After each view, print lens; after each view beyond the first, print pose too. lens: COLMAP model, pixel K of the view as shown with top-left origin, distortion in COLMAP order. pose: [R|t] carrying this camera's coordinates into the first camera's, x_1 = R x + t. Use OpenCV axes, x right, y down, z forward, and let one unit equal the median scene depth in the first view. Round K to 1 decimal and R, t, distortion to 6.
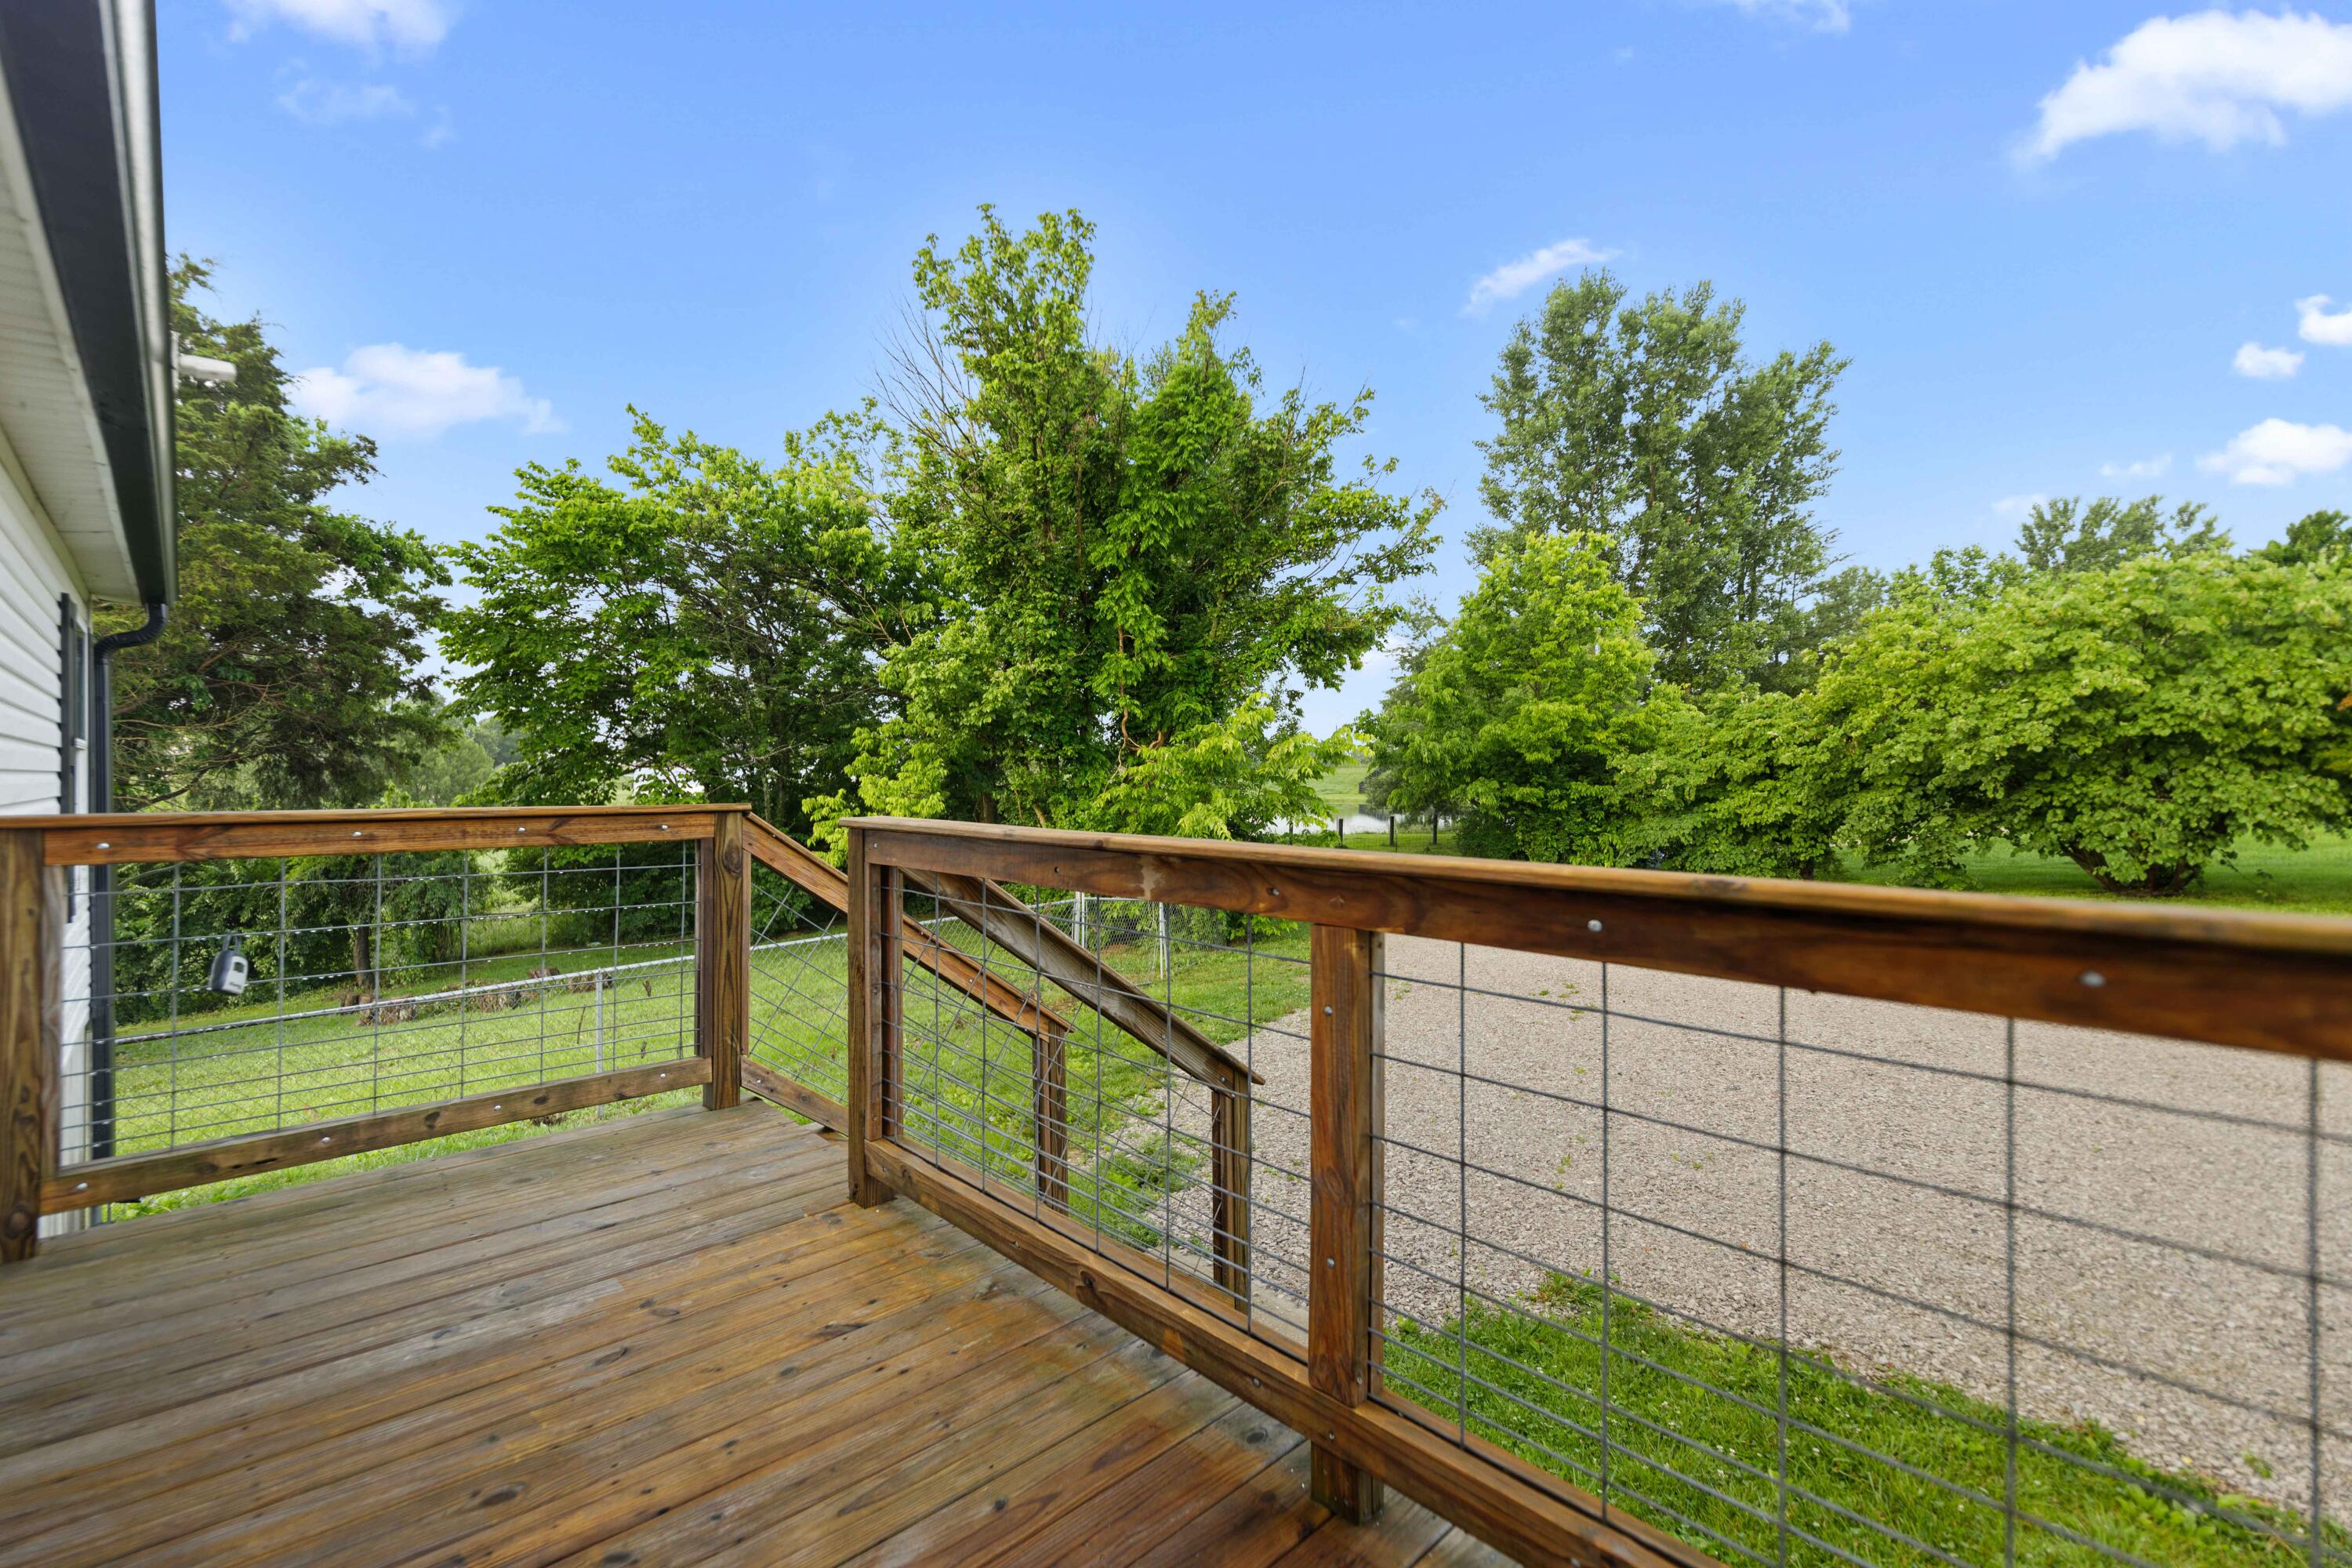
lens RADIAL K [[1036.9, 0, 1180.3], [0, 1036.9, 780.8], [0, 0, 1]] dist [0.001273, -0.001217]
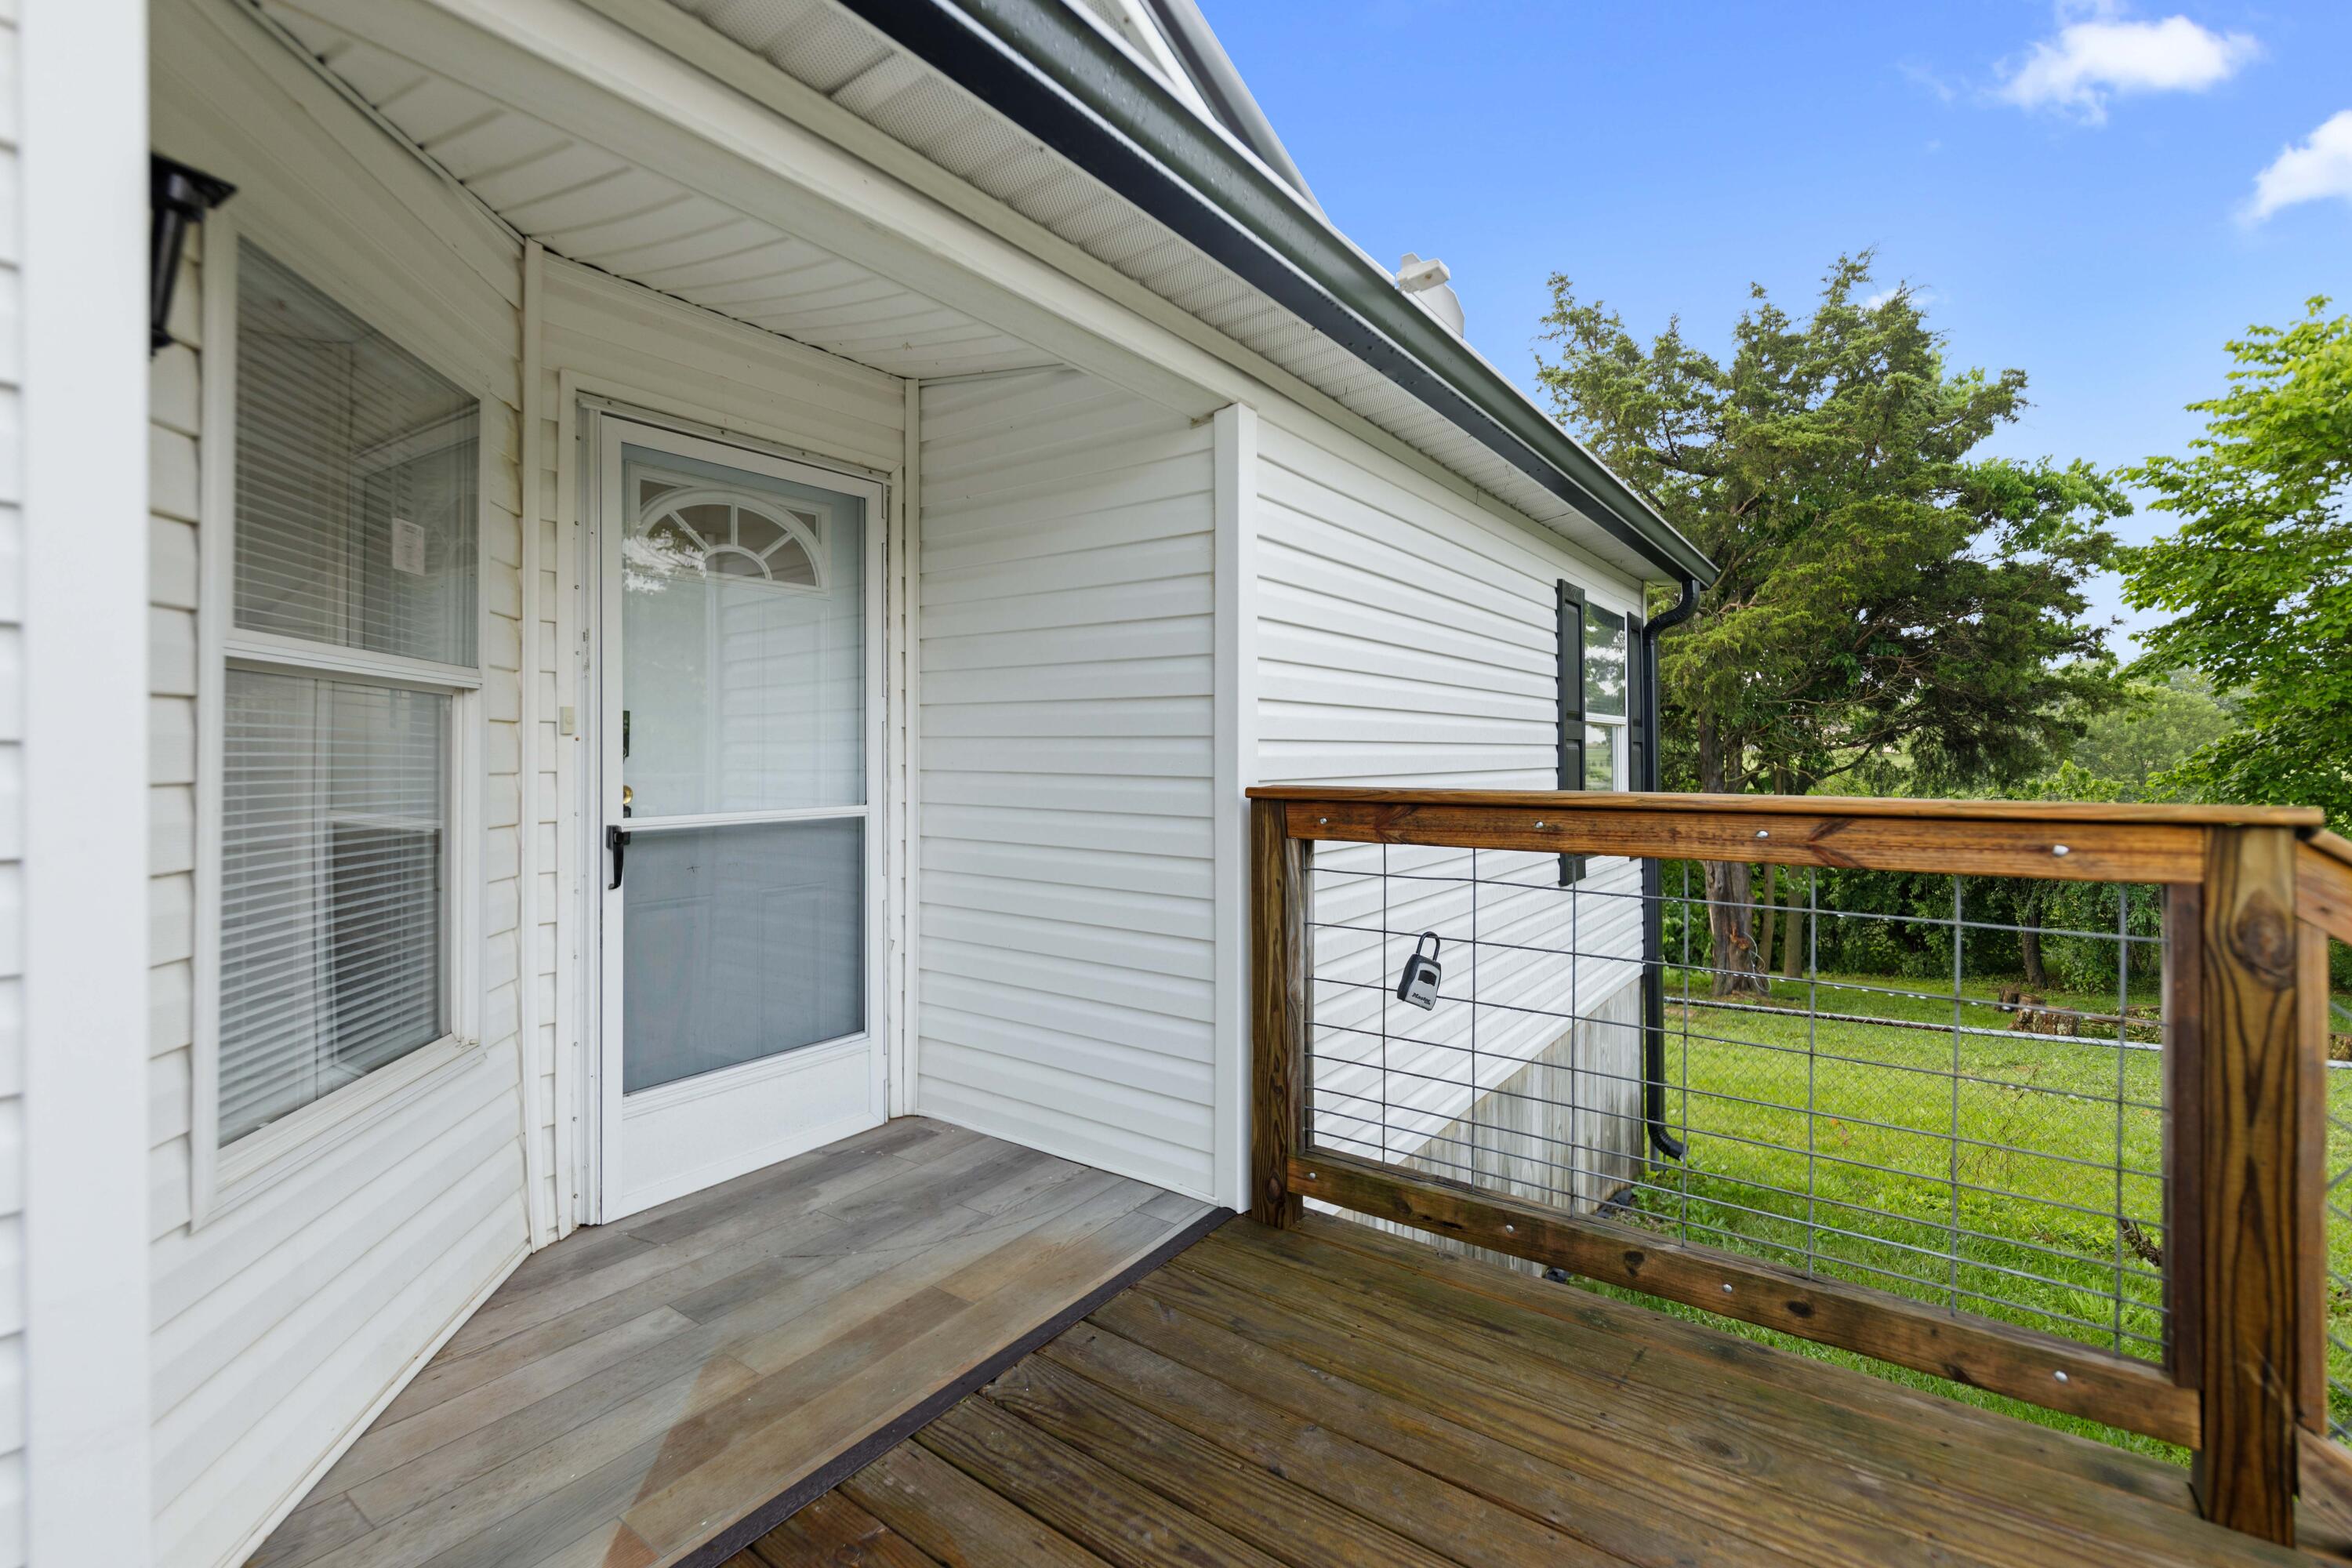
lens RADIAL K [[1036.9, 0, 1164.0], [0, 1036.9, 748.9], [0, 0, 1]] dist [0.001273, -0.001217]
pose [[0.162259, -0.004400, -0.986738, -0.025422], [-0.001794, 0.999987, -0.004754, 0.000457], [0.986747, 0.002541, 0.162249, 0.133787]]
